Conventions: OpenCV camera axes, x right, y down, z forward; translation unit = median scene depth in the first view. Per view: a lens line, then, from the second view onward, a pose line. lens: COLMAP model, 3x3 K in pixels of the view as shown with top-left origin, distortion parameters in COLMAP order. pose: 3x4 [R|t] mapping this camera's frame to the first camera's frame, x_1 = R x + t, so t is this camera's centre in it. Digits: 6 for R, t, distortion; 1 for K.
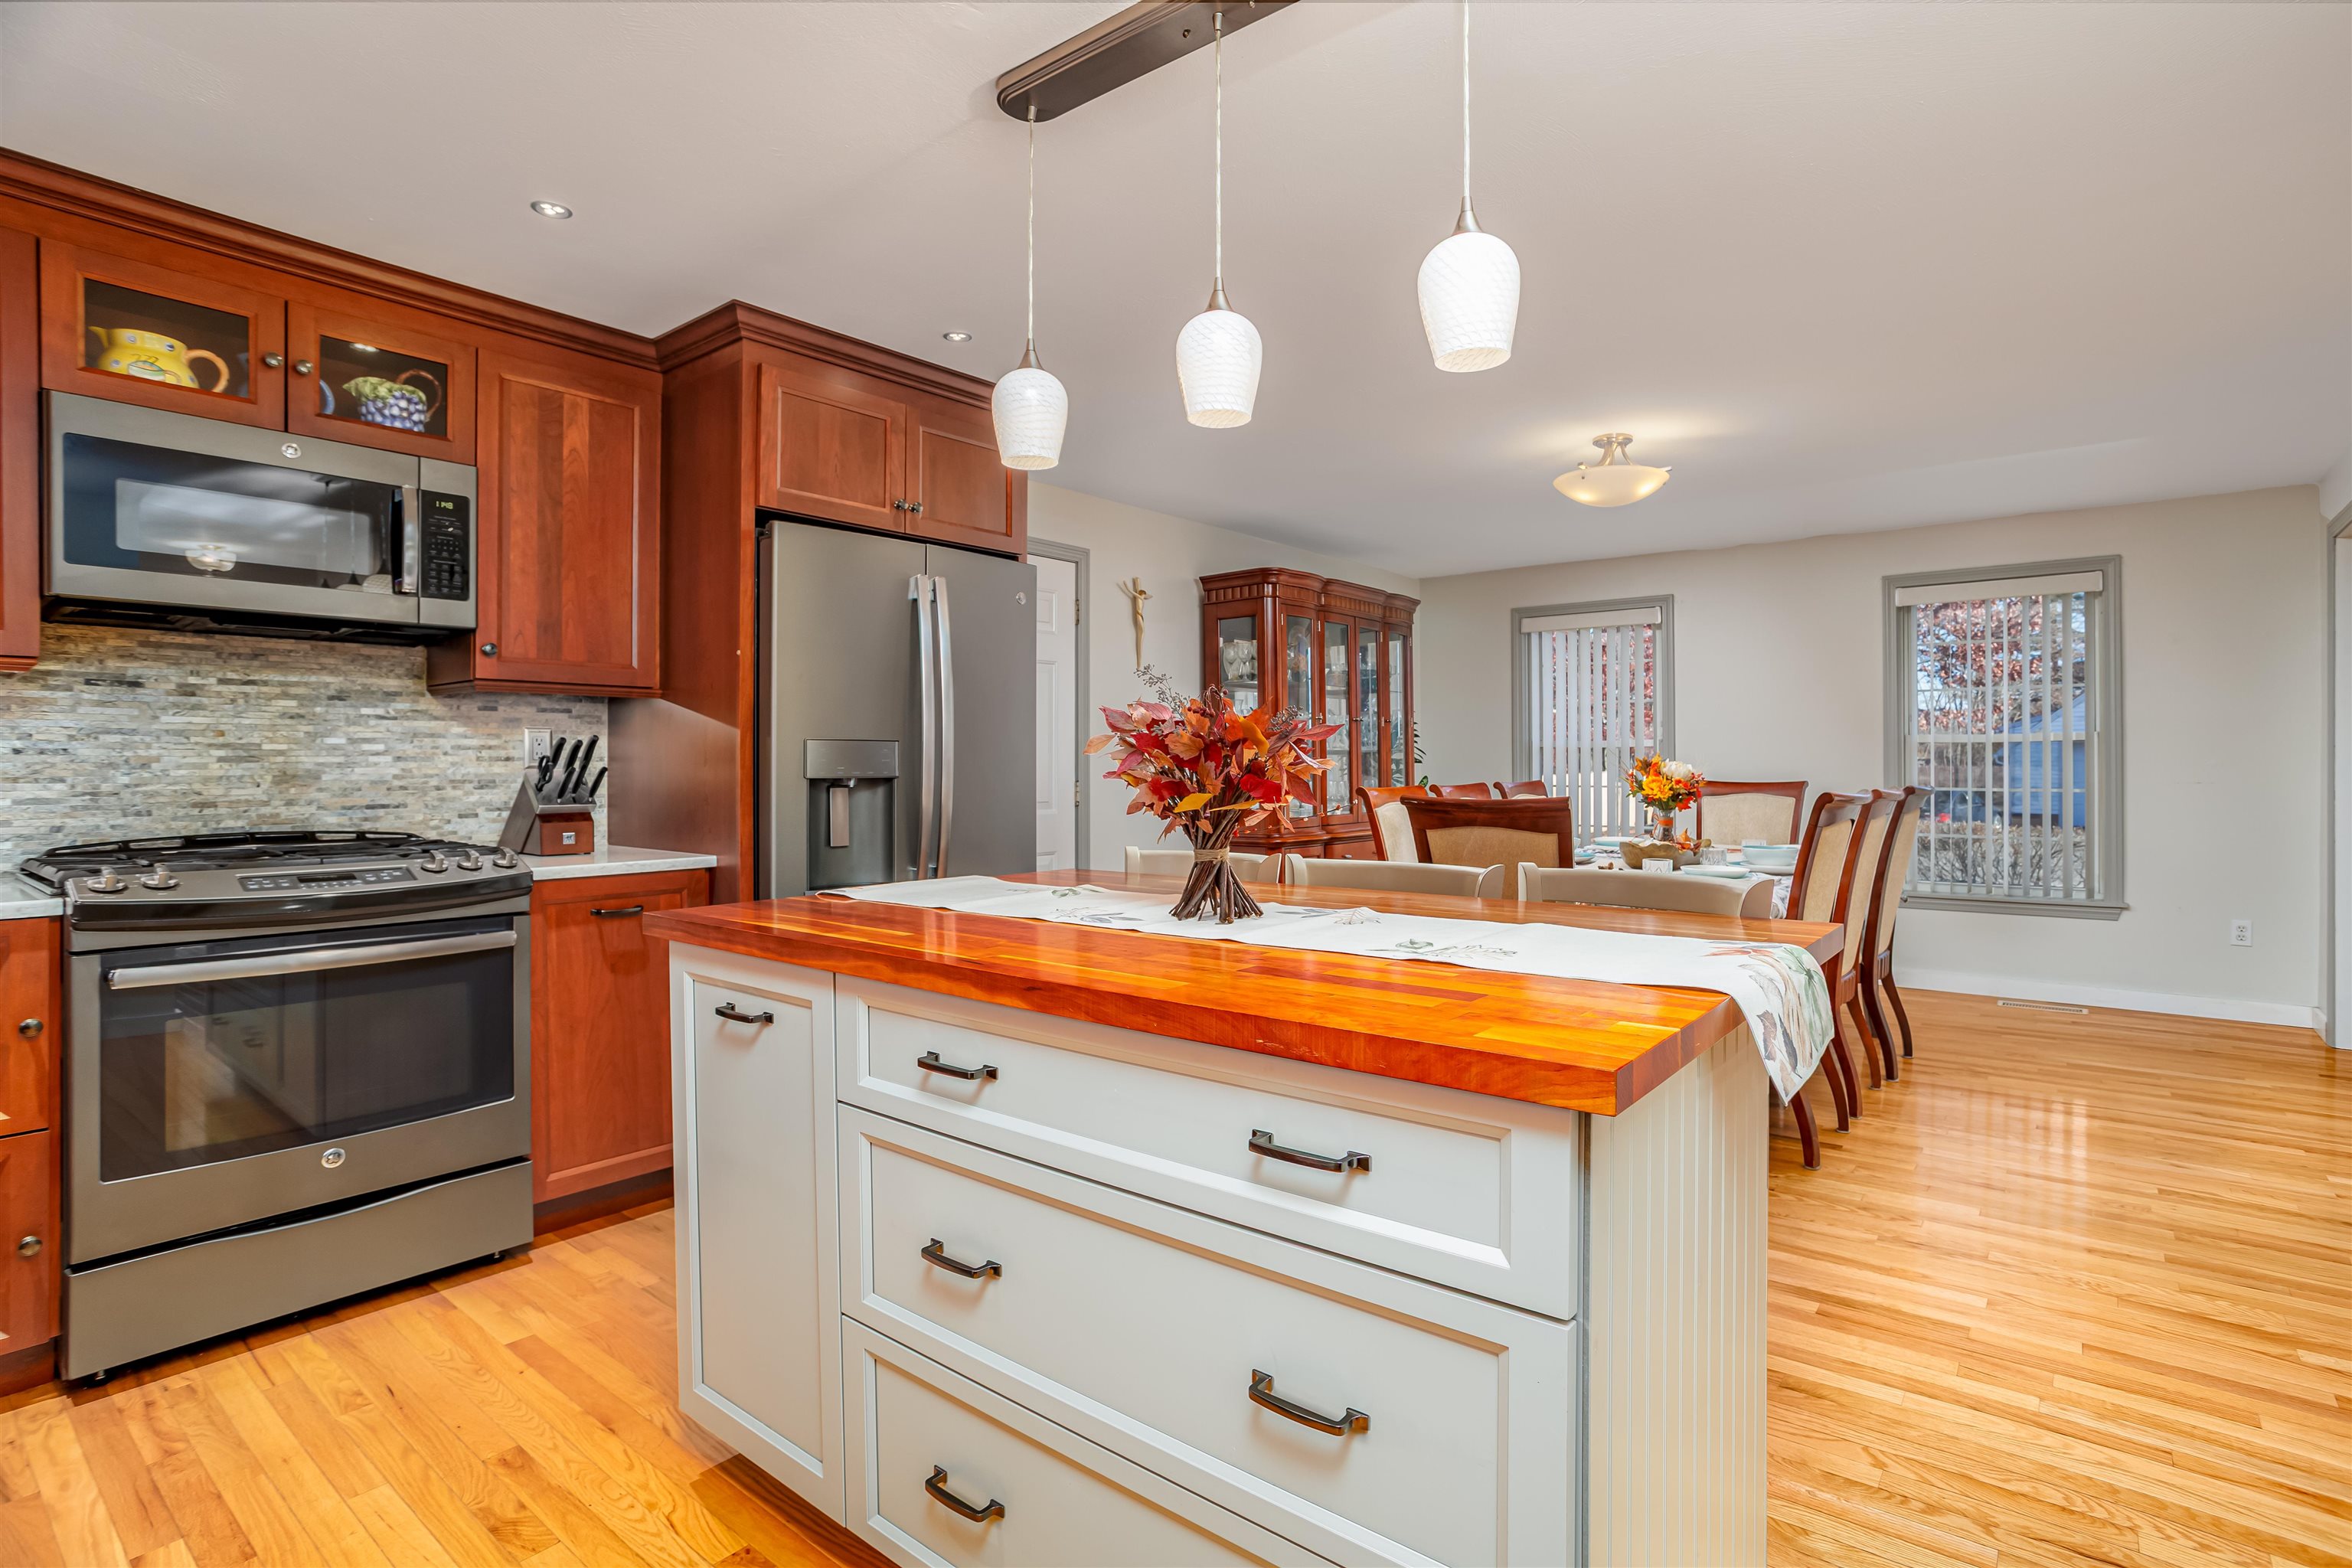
lens RADIAL K [[1152.8, 0, 1173.0], [0, 1152.8, 778.3], [0, 0, 1]] dist [-0.038345, 0.019668]
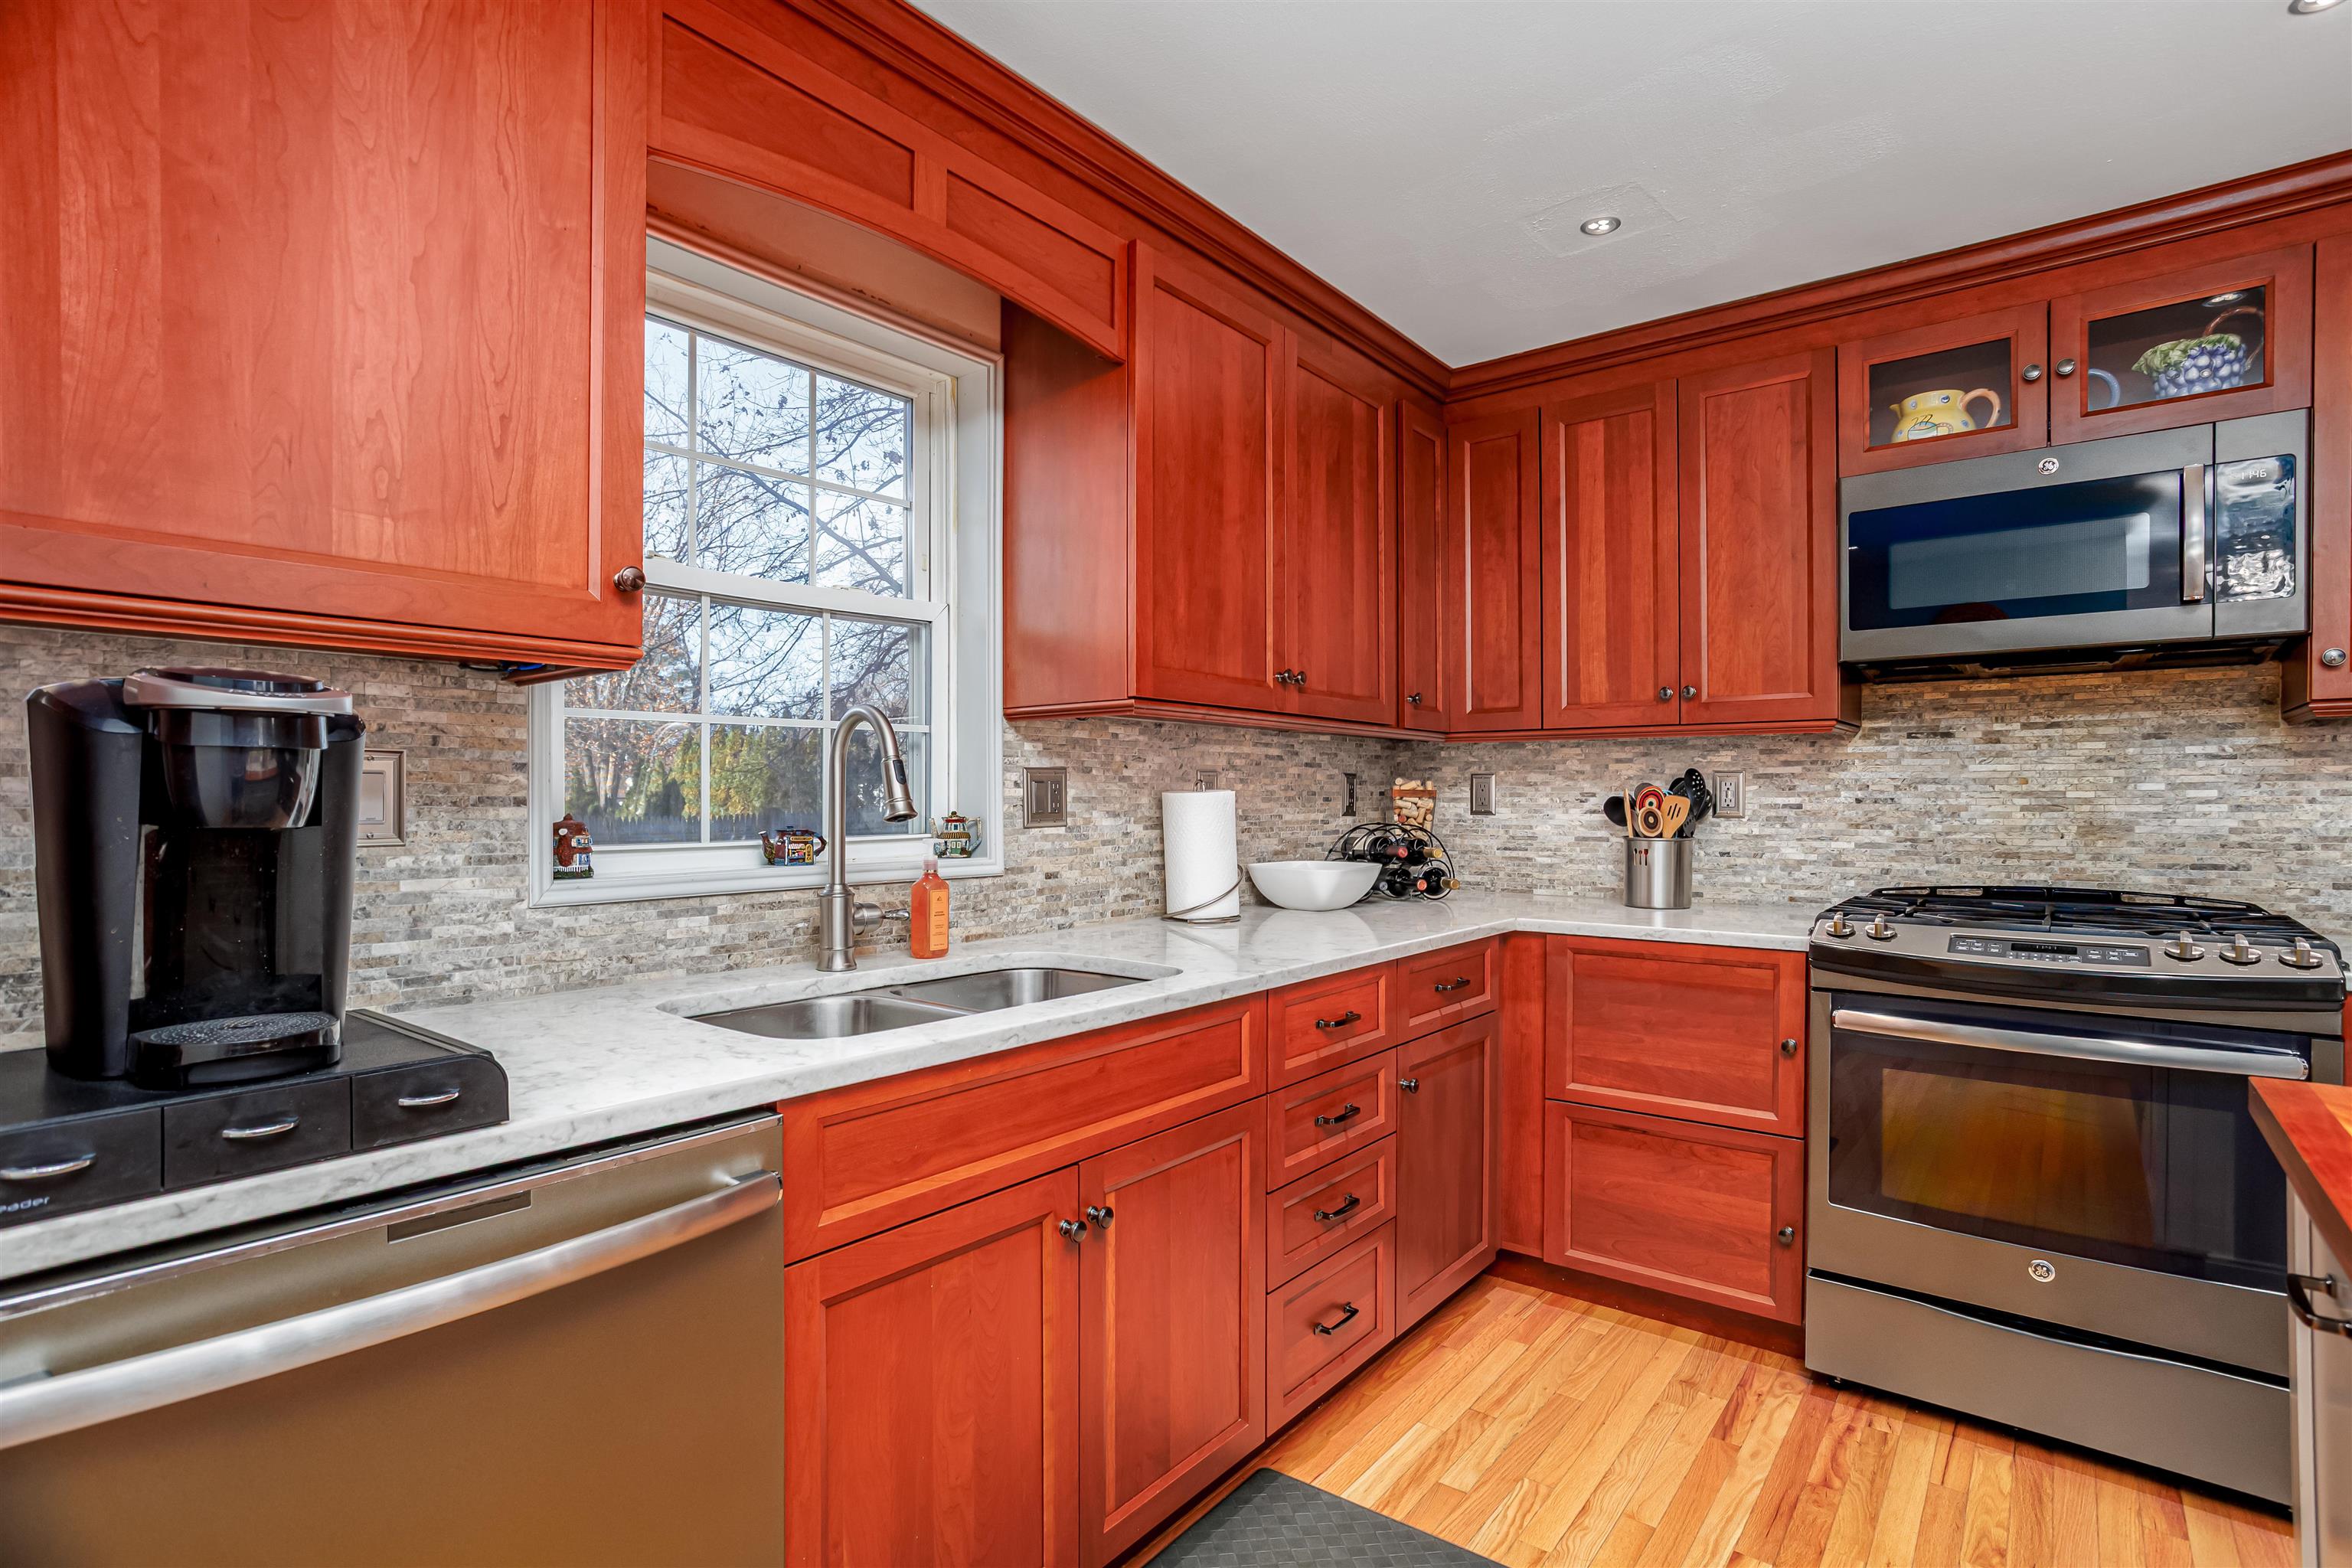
lens RADIAL K [[1152.8, 0, 1234.4], [0, 1152.8, 803.5], [0, 0, 1]] dist [-0.038345, 0.019668]
pose [[0.021937, 0.006441, -0.999739, 0.099858], [-0.011244, 0.999918, 0.006195, -0.019387], [0.999696, 0.011105, 0.022008, 0.319891]]
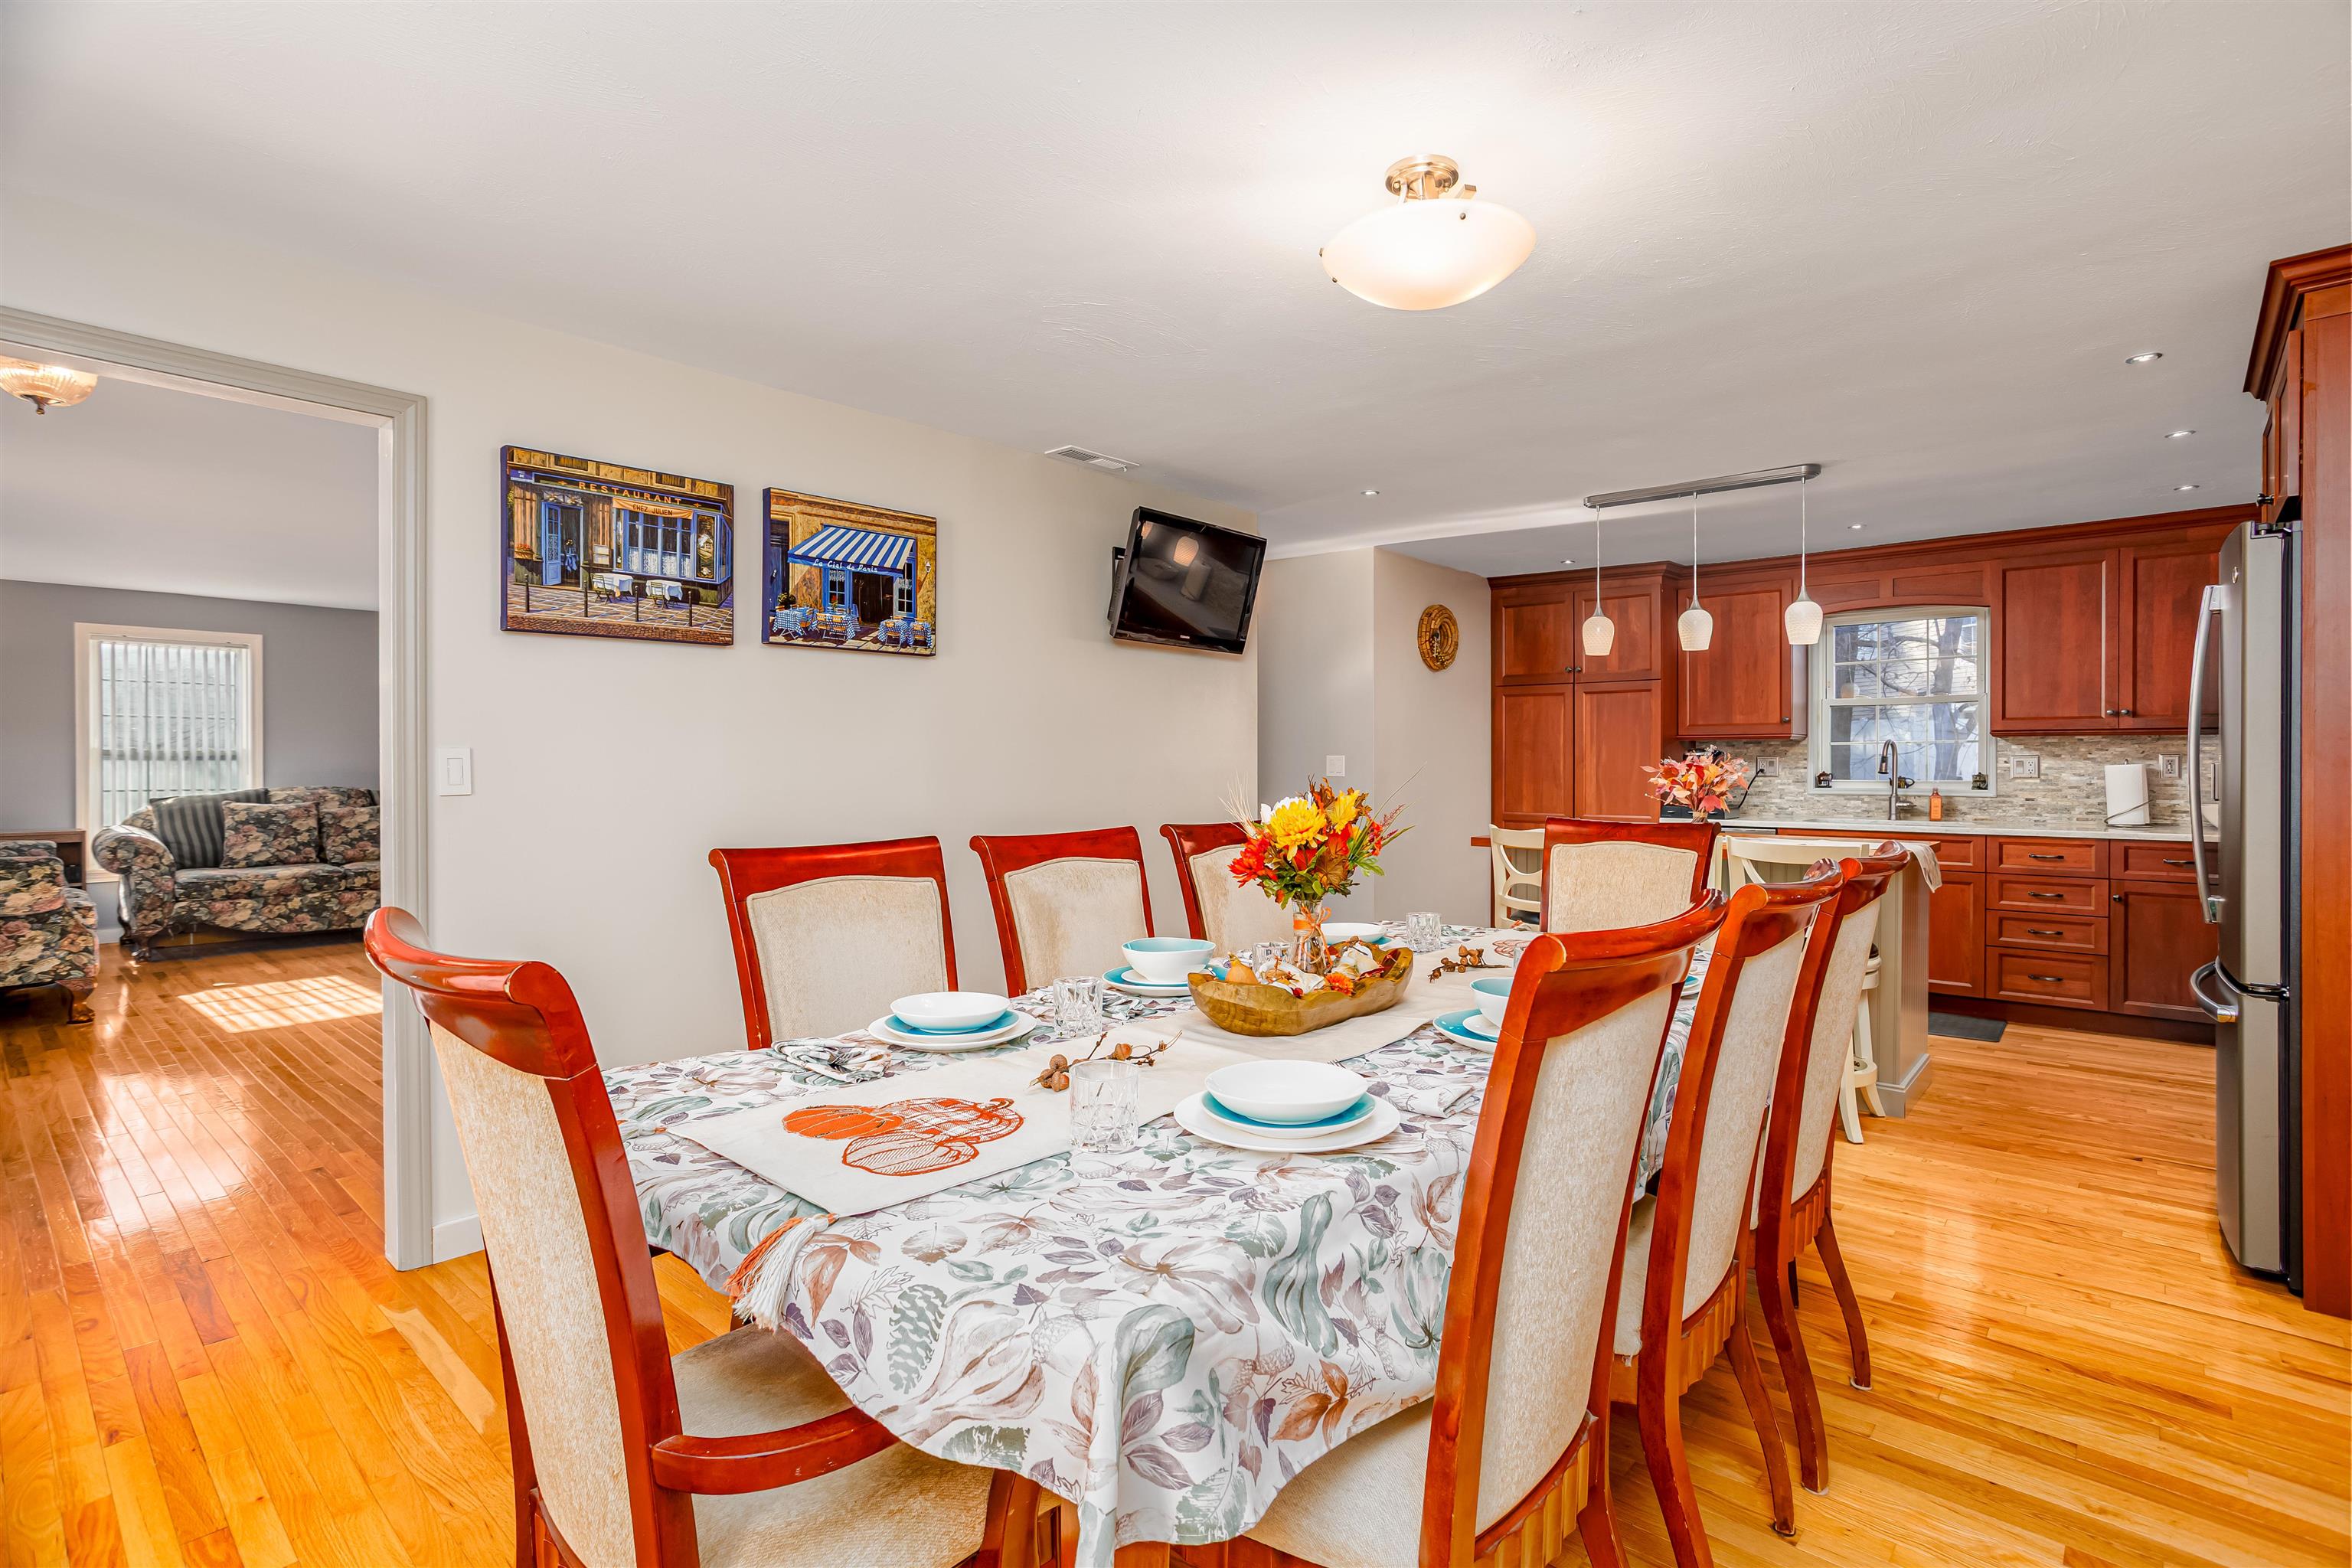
lens RADIAL K [[1152.8, 0, 1183.1], [0, 1152.8, 785.5], [0, 0, 1]] dist [-0.038345, 0.019668]
pose [[-0.999169, 0.001108, 0.040740, 0.706556], [0.002413, 0.999485, 0.031999, -0.054691], [-0.040684, 0.032071, -0.998657, 2.388882]]
